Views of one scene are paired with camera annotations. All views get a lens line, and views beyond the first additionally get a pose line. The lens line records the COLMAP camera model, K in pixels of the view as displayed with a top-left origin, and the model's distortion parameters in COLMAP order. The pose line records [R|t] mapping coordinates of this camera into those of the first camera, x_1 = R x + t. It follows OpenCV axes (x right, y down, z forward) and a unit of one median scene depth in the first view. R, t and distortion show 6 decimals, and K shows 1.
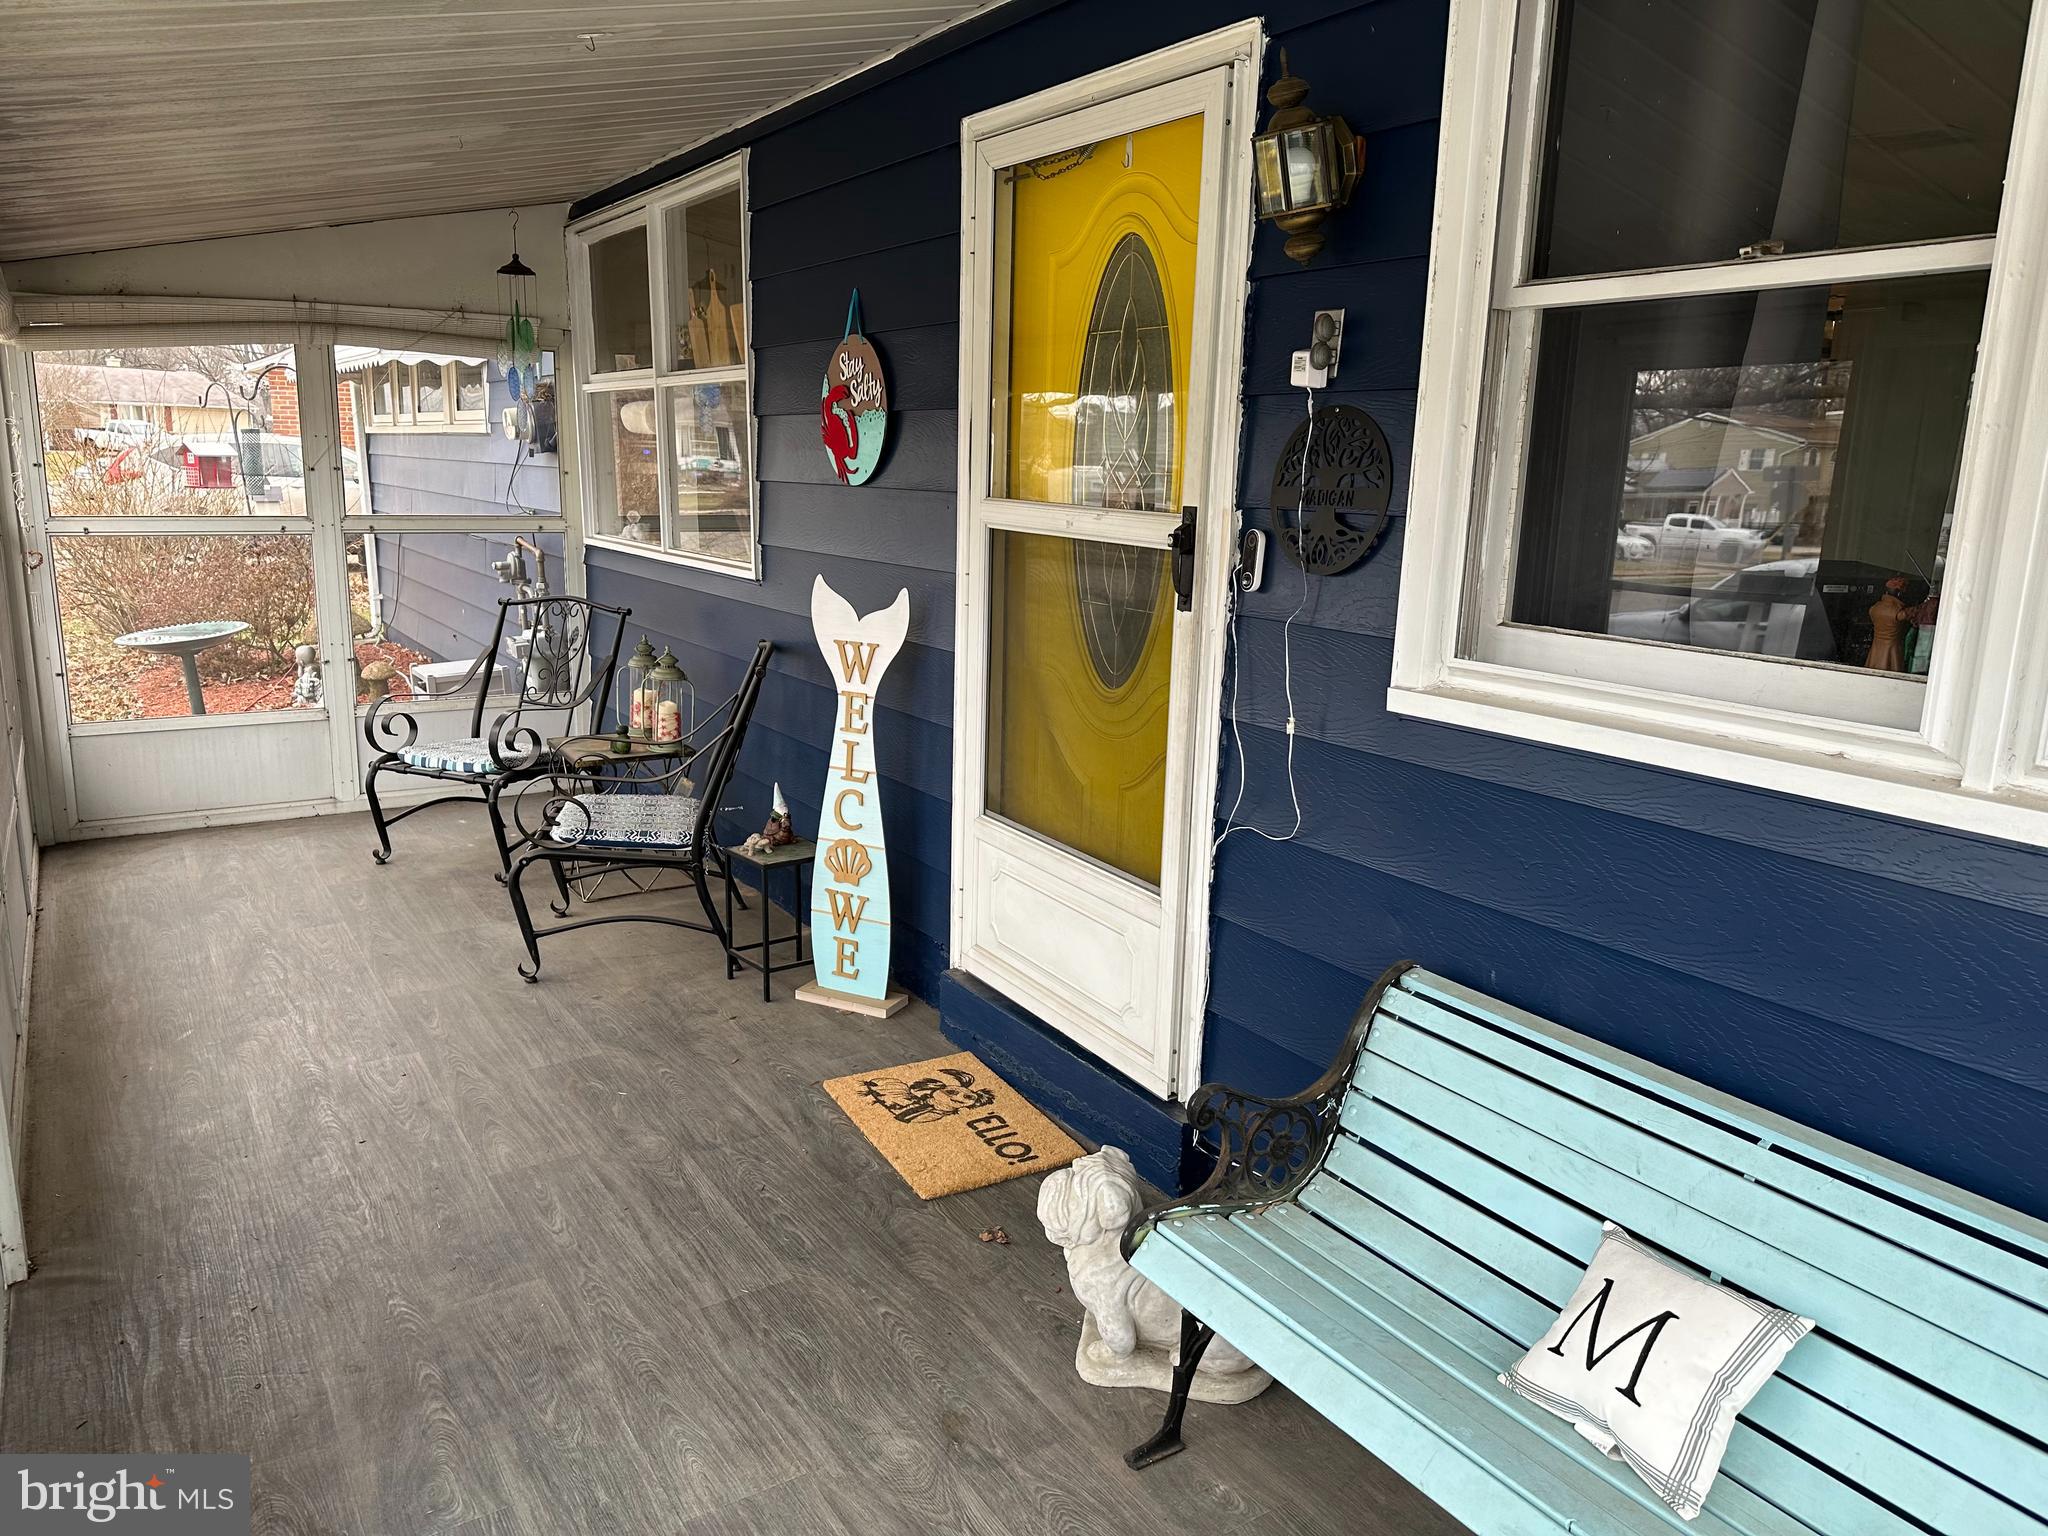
lens RADIAL K [[1417.6, 0, 1022.1], [0, 1417.6, 777.1], [0, 0, 1]] dist [0.105713, -0.161550]
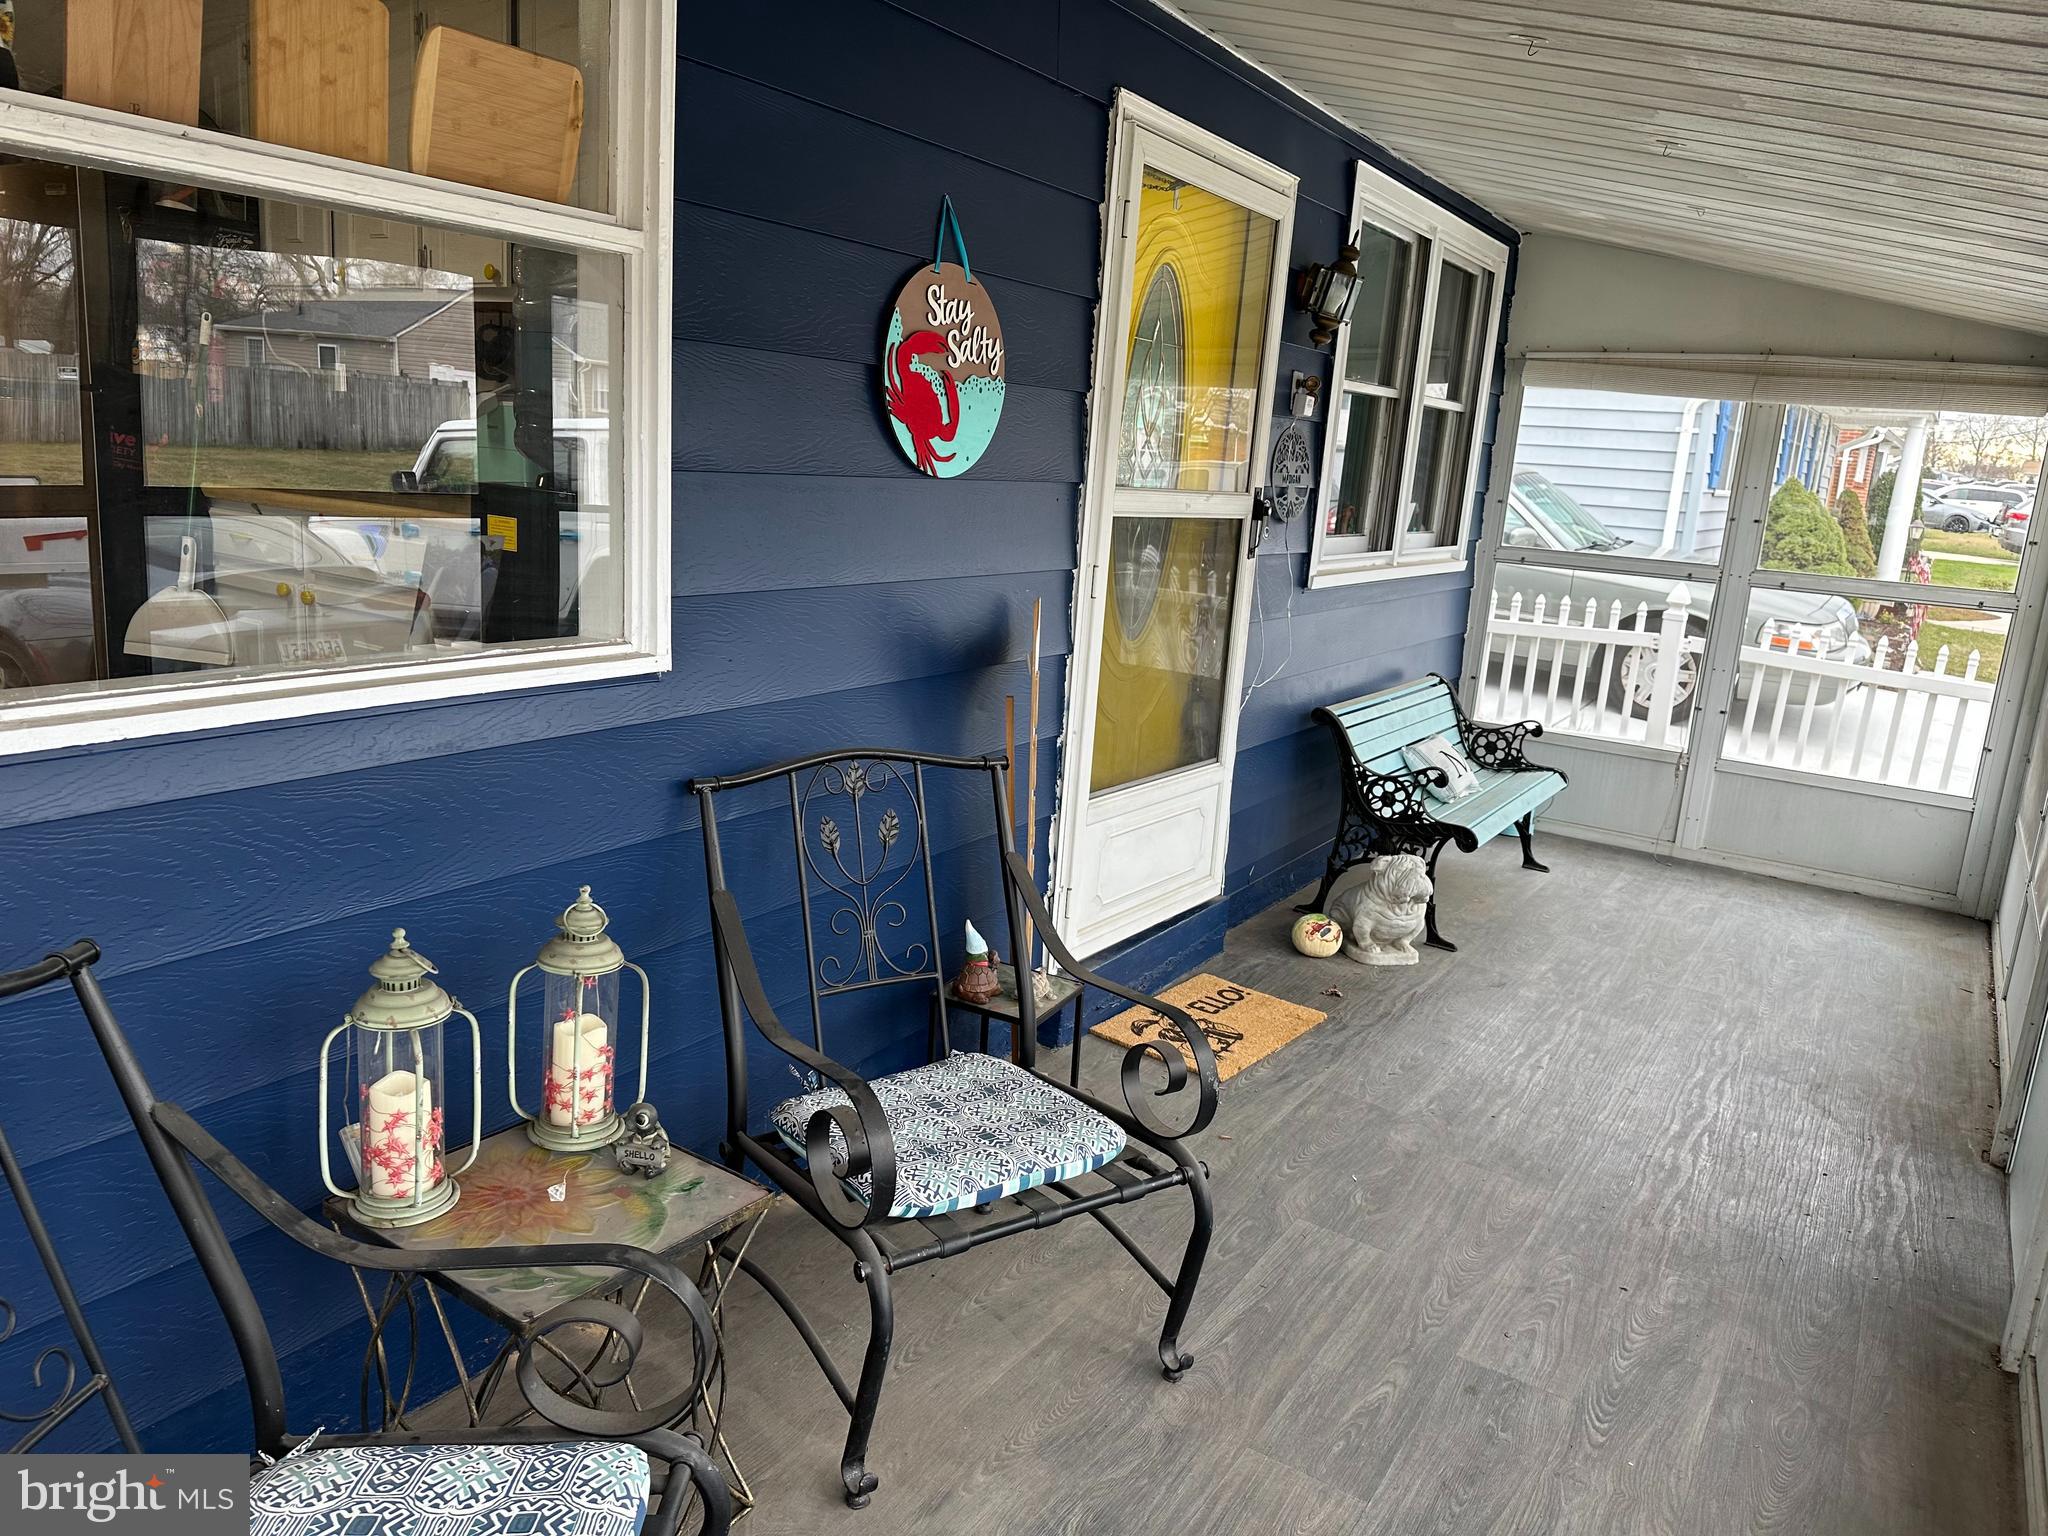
lens RADIAL K [[1417.6, 0, 1022.1], [0, 1417.6, 777.1], [0, 0, 1]] dist [0.105713, -0.161550]
pose [[-0.417012, -0.253647, 0.872791, -0.882373], [0.121975, 0.935967, 0.330286, -0.327486], [-0.900679, 0.244192, -0.359371, 1.395468]]
